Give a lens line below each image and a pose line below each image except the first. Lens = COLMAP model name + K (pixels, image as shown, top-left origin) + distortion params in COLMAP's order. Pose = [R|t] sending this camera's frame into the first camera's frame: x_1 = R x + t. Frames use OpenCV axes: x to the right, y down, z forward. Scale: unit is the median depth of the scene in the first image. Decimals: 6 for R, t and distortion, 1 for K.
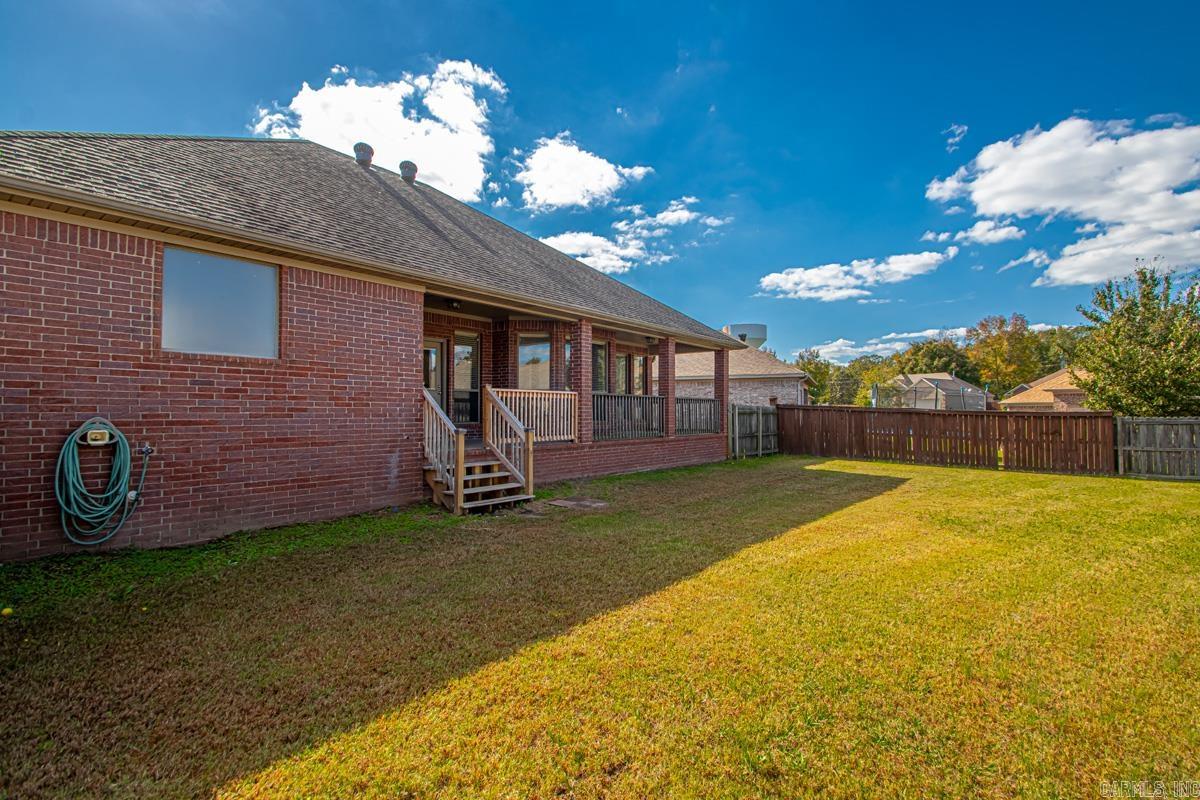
lens RADIAL K [[563.8, 0, 600.0], [0, 563.8, 400.0], [0, 0, 1]] dist [-0.000840, 0.000160]
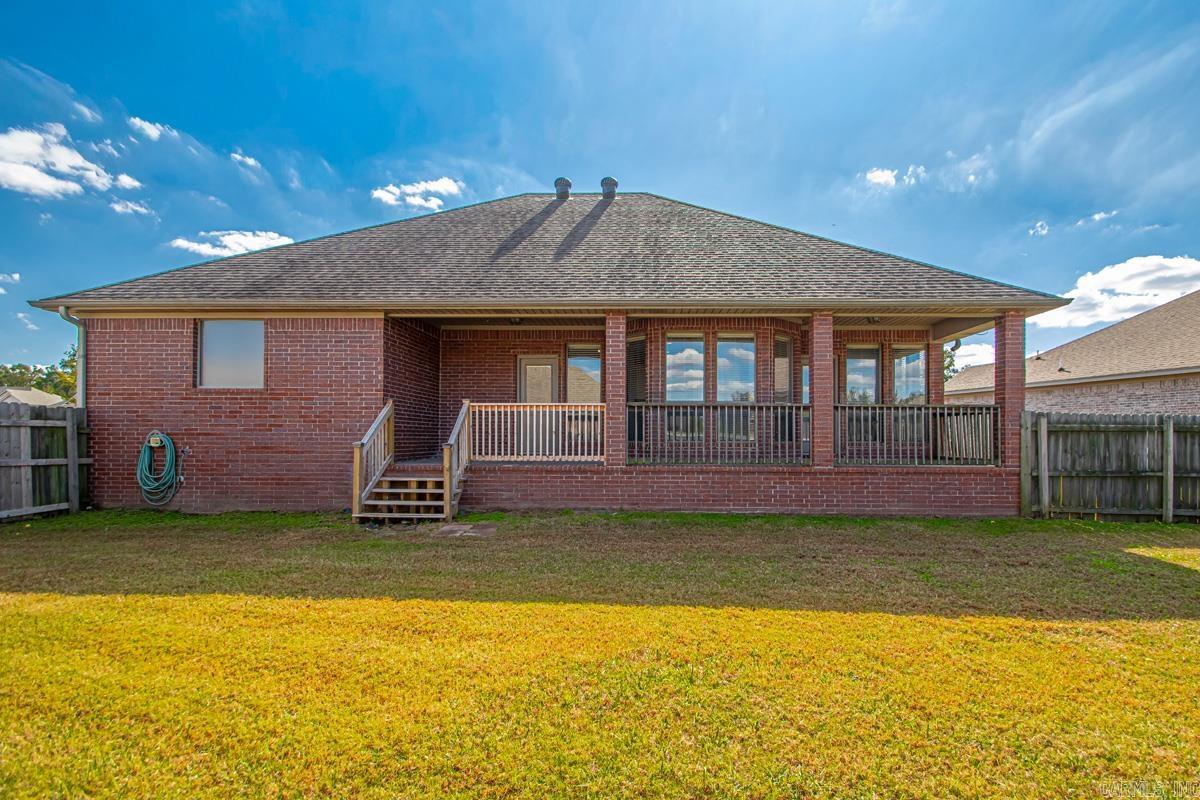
lens RADIAL K [[578.2, 0, 599.4], [0, 578.2, 424.6], [0, 0, 1]] dist [0.000437, 0.000185]
pose [[0.597218, -0.008740, -0.802032, 0.967376], [0.015366, 0.999882, 0.000546, 0.025294], [0.801932, -0.012650, 0.597281, 0.769308]]
